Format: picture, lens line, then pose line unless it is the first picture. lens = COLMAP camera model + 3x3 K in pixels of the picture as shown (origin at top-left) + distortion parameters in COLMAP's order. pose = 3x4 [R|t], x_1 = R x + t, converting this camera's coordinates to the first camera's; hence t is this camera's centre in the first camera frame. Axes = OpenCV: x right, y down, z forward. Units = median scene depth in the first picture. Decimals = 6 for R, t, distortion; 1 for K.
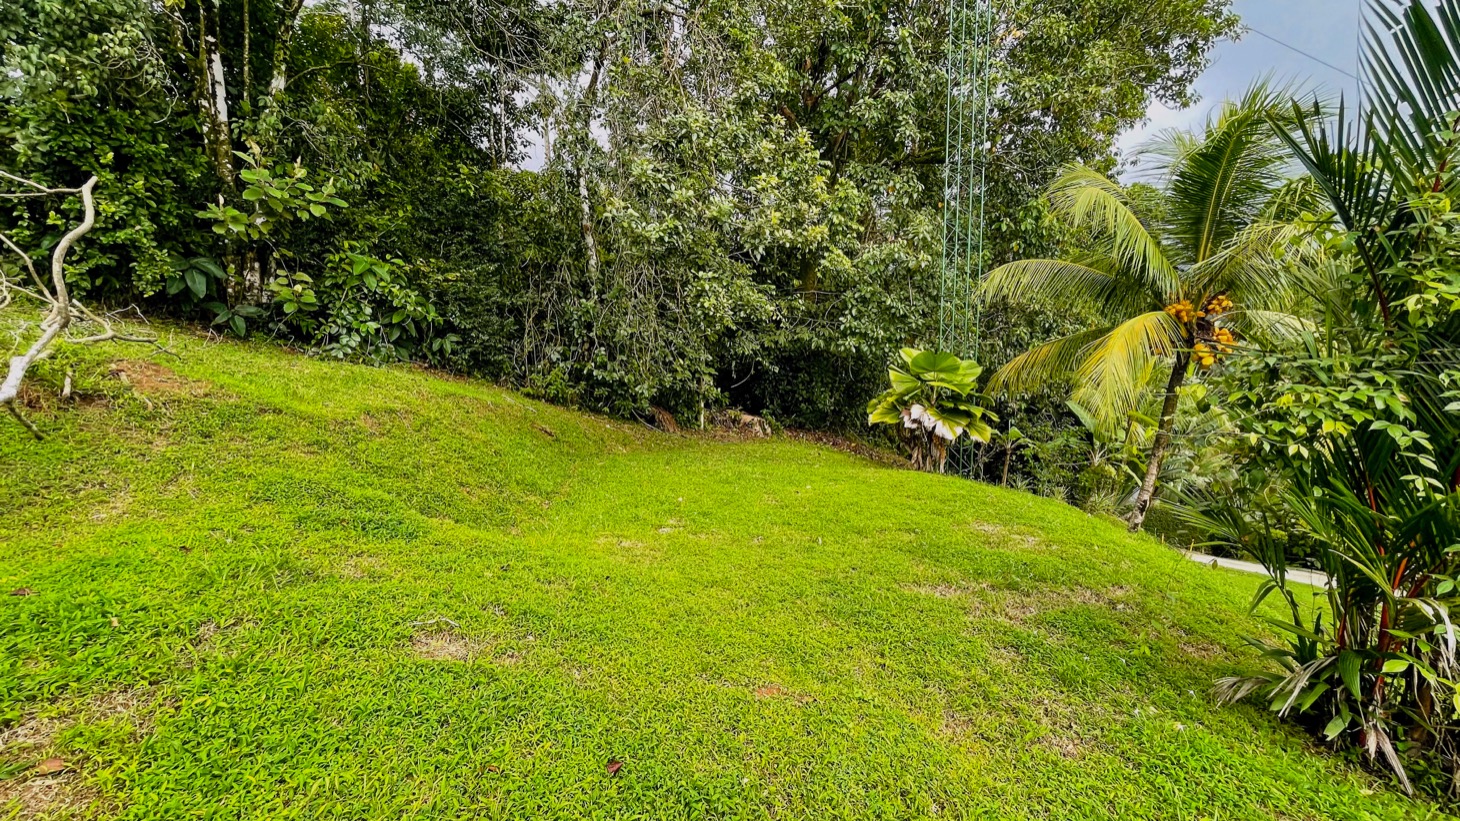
lens RADIAL K [[589.9, 0, 737.0], [0, 589.9, 409.0], [0, 0, 1]] dist [0.002089, 0.000712]
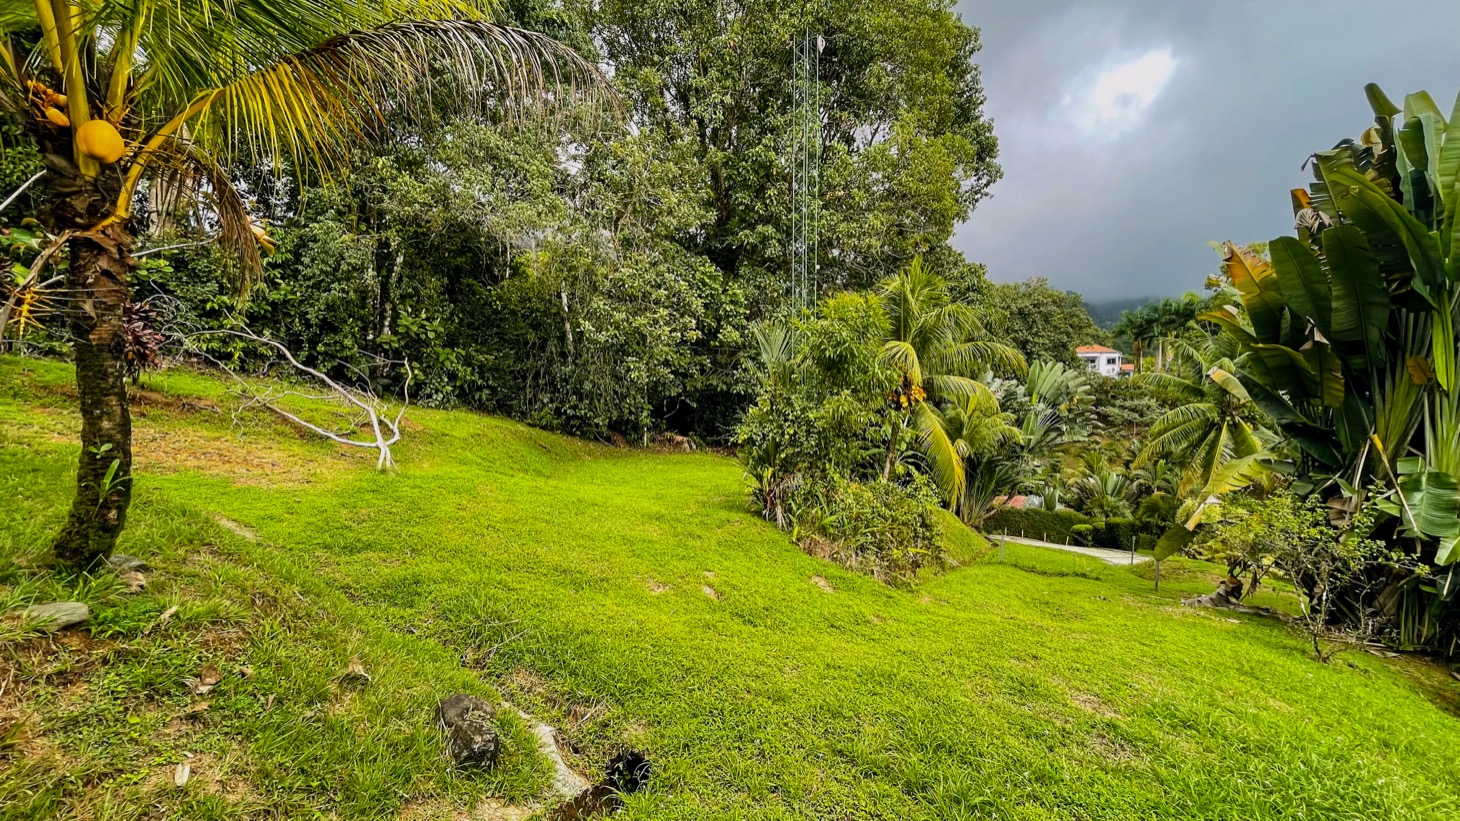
lens RADIAL K [[589.9, 0, 722.7], [0, 589.9, 412.5], [0, 0, 1]] dist [0.002089, 0.000712]
pose [[0.999778, -0.006592, 0.020012, 0.140034], [0.007209, 0.999496, -0.030907, -0.002760], [-0.019798, 0.031045, 0.999322, -0.609561]]
